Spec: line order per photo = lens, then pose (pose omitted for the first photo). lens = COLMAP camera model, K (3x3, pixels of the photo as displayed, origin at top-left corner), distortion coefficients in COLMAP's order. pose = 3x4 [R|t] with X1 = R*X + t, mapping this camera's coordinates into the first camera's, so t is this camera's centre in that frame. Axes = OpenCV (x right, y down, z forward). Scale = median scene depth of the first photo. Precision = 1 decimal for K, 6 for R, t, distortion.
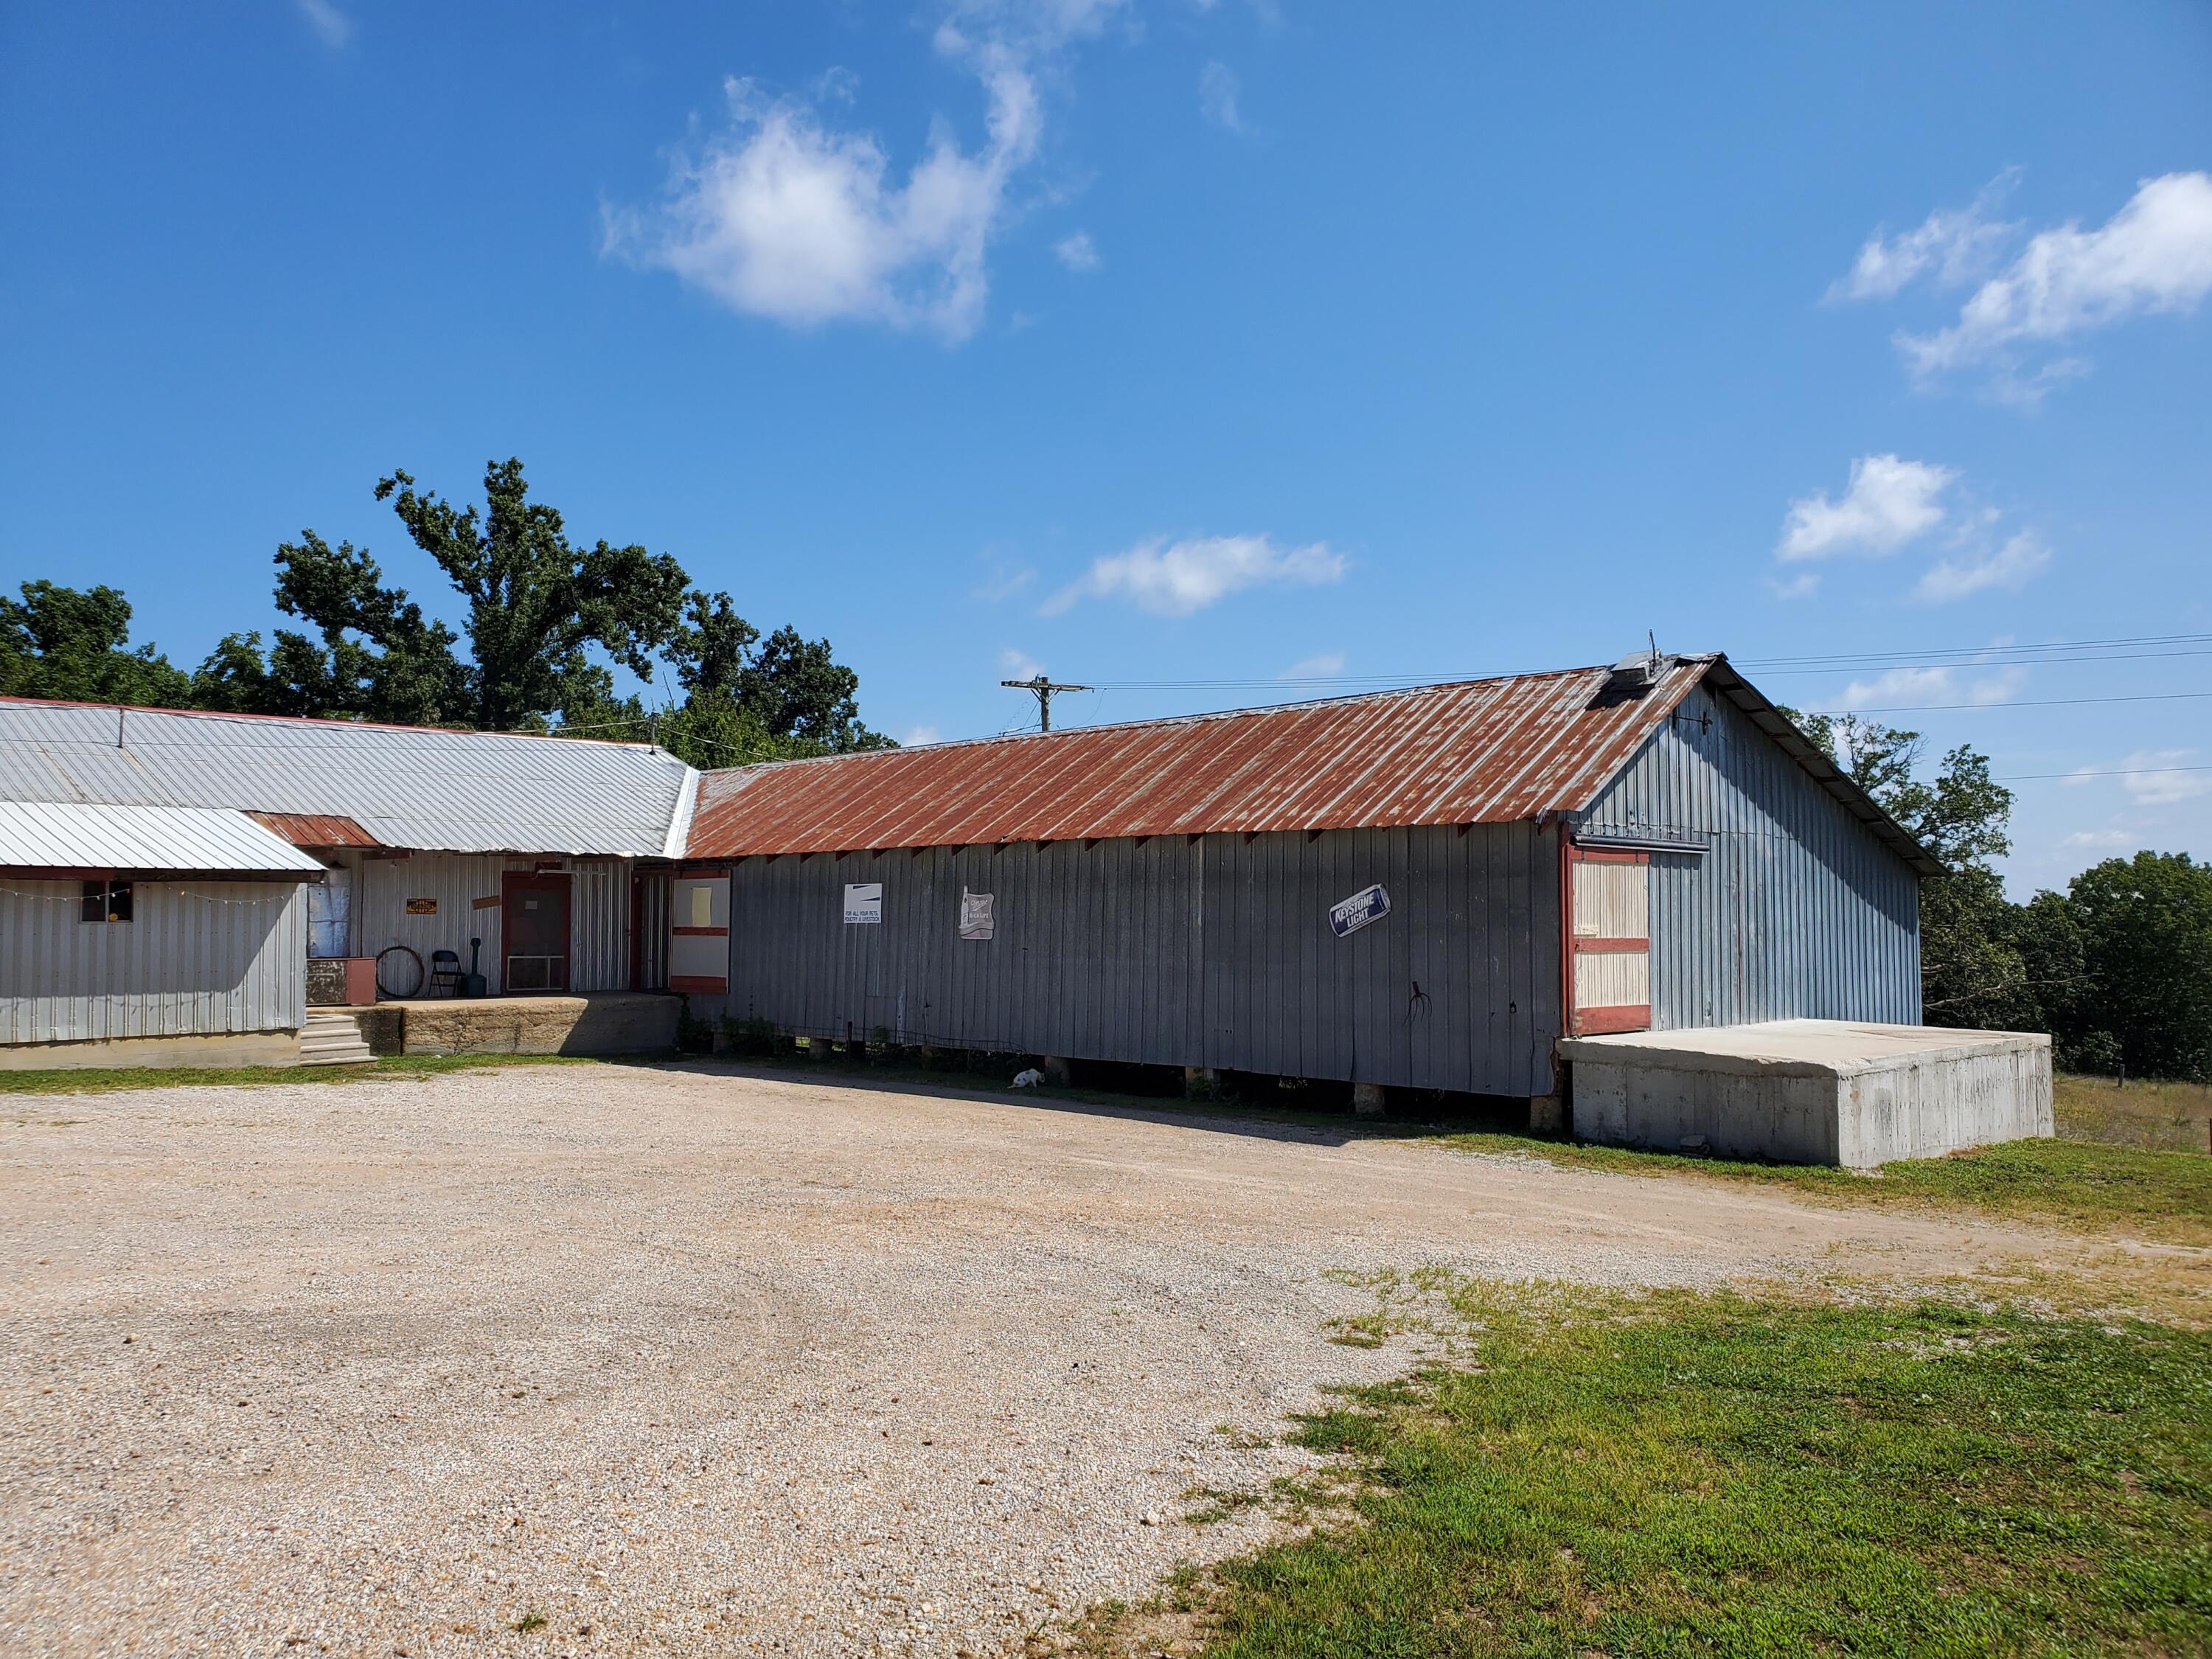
lens RADIAL K [[1726.3, 0, 1114.6], [0, 1726.3, 823.1], [0, 0, 1]] dist [0.066160, -0.106386]
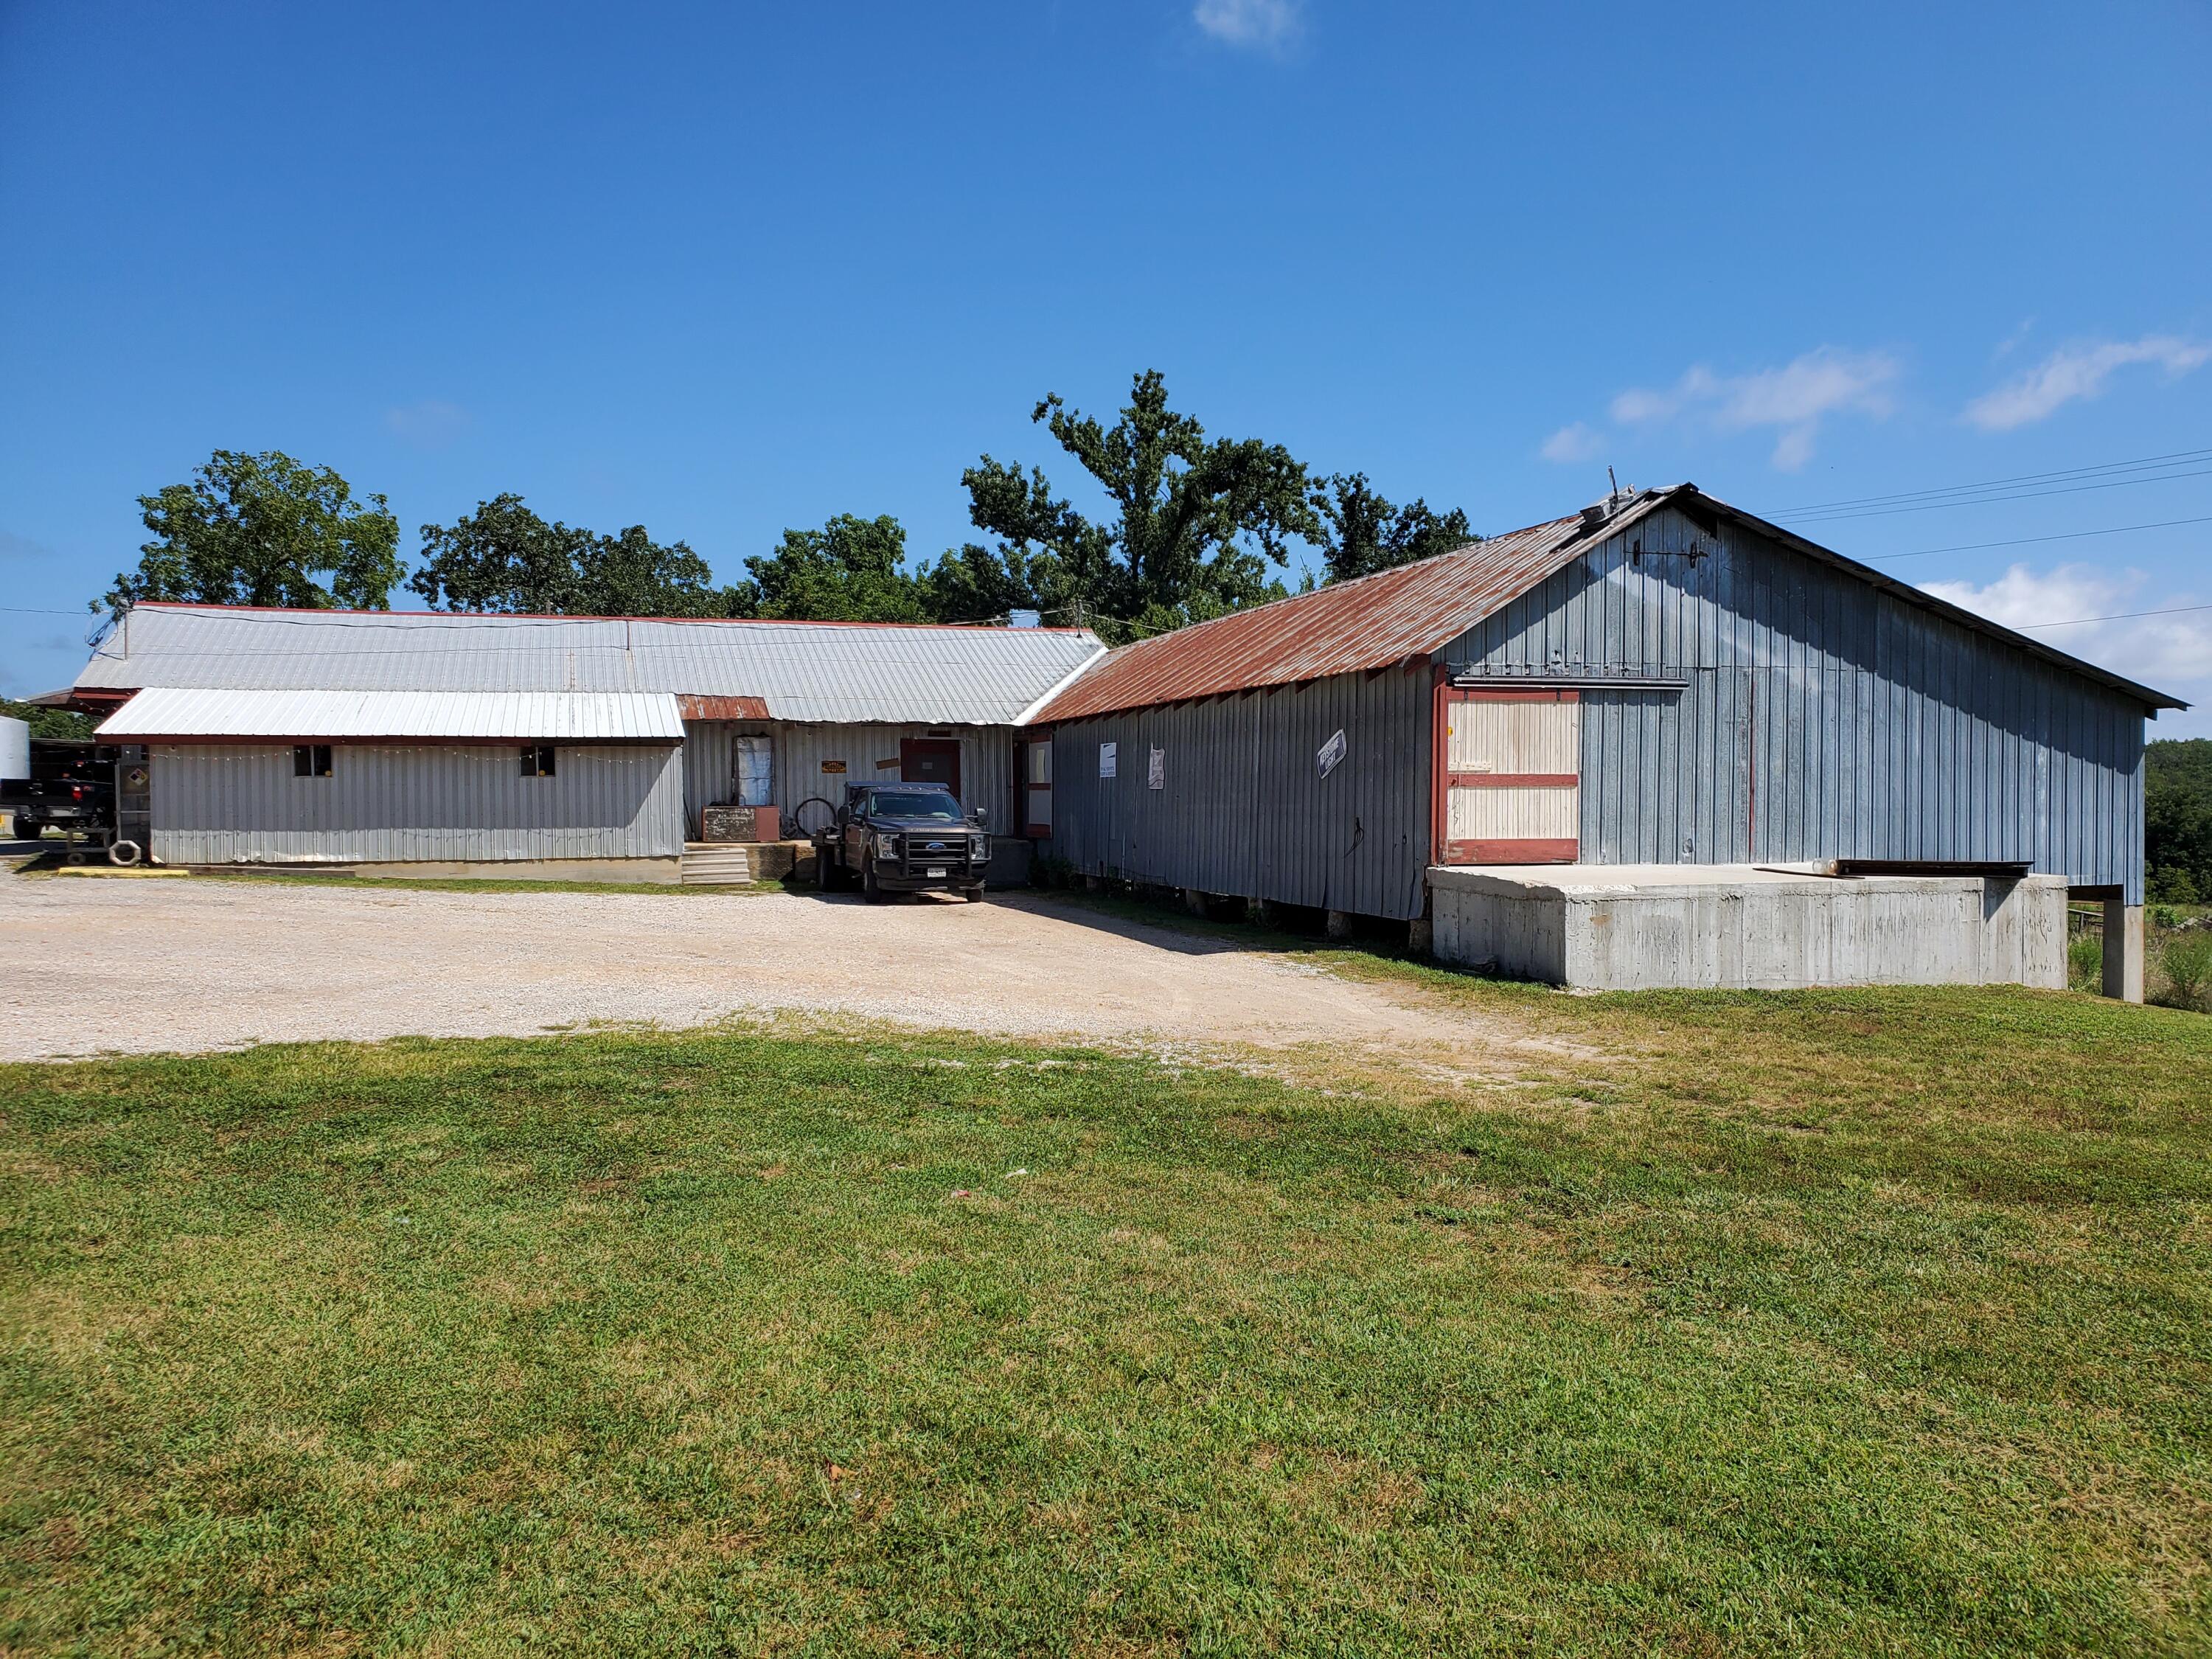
lens RADIAL K [[1726.3, 0, 1114.6], [0, 1726.3, 823.1], [0, 0, 1]] dist [0.066160, -0.106386]
pose [[0.889818, 0.002453, -0.456309, 0.370847], [0.030374, 0.997449, 0.064592, 0.014430], [0.455303, -0.071335, 0.887474, -0.021715]]
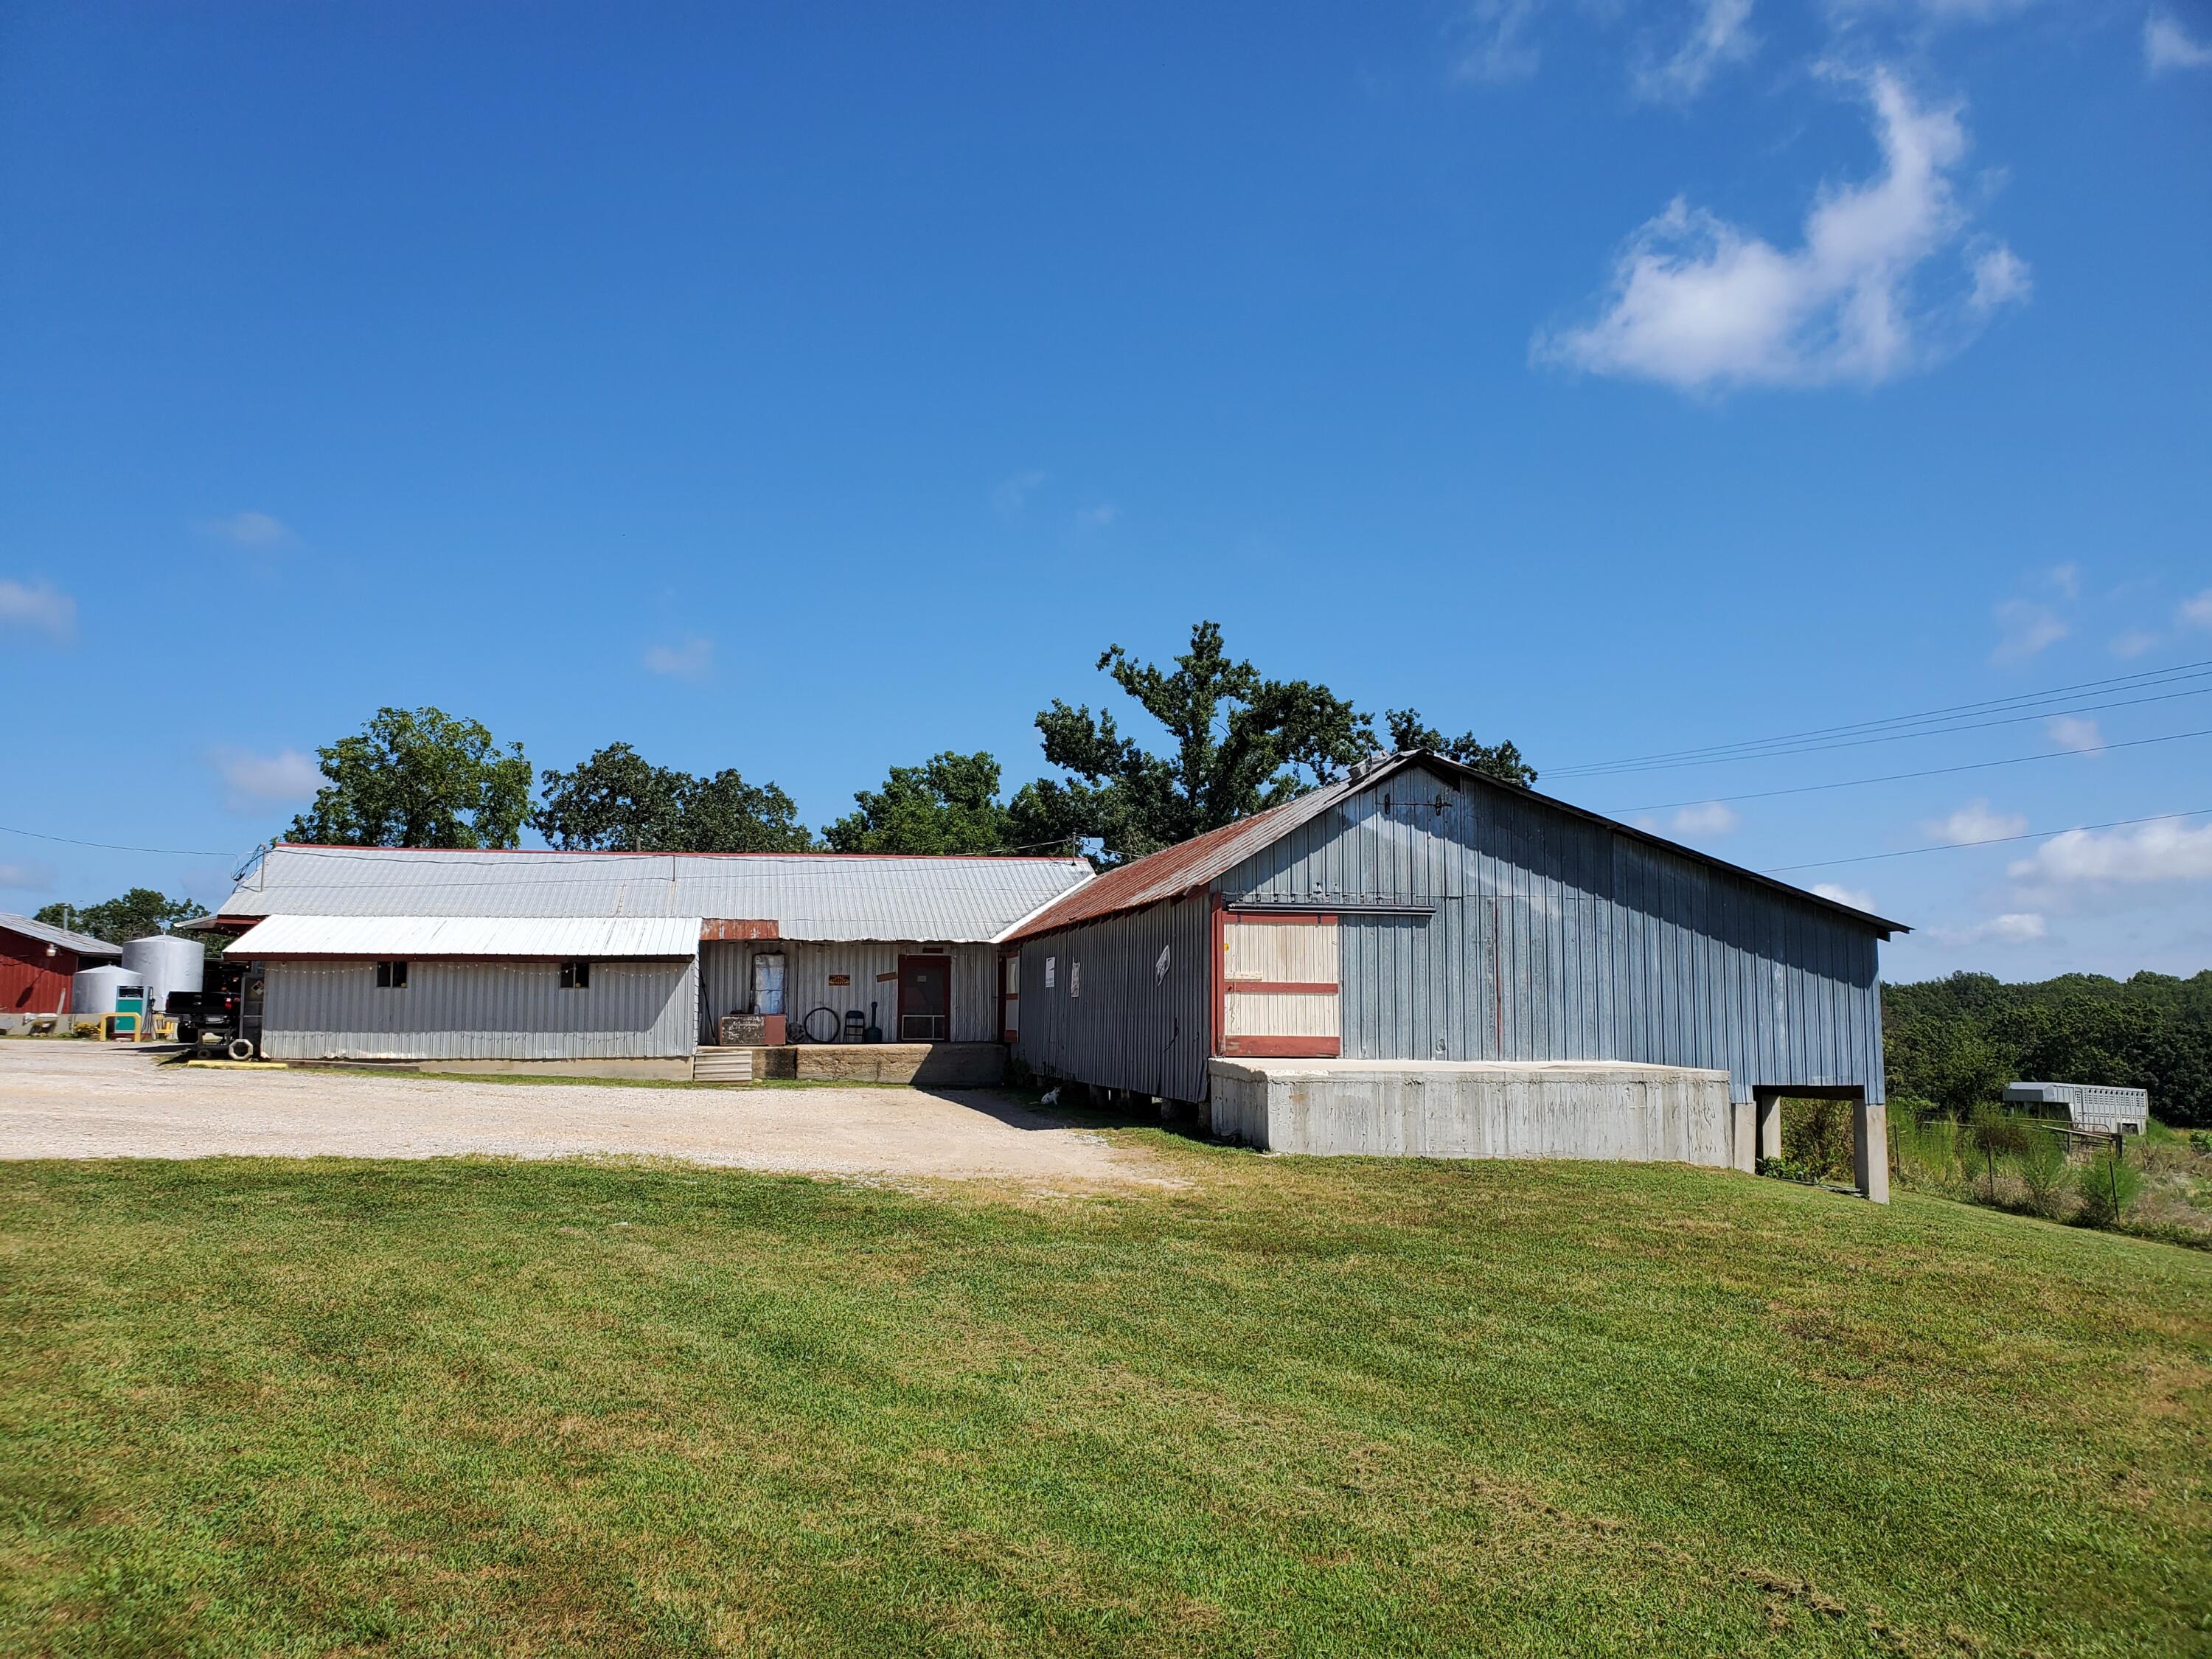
lens RADIAL K [[1692.5, 0, 1068.2], [0, 1692.5, 835.4], [0, 0, 1]] dist [0.205503, -0.561110]
pose [[0.834633, -0.058410, -0.547700, 0.574331], [0.030334, 0.997727, -0.060179, 0.019369], [0.549970, 0.033613, 0.834507, -0.091893]]
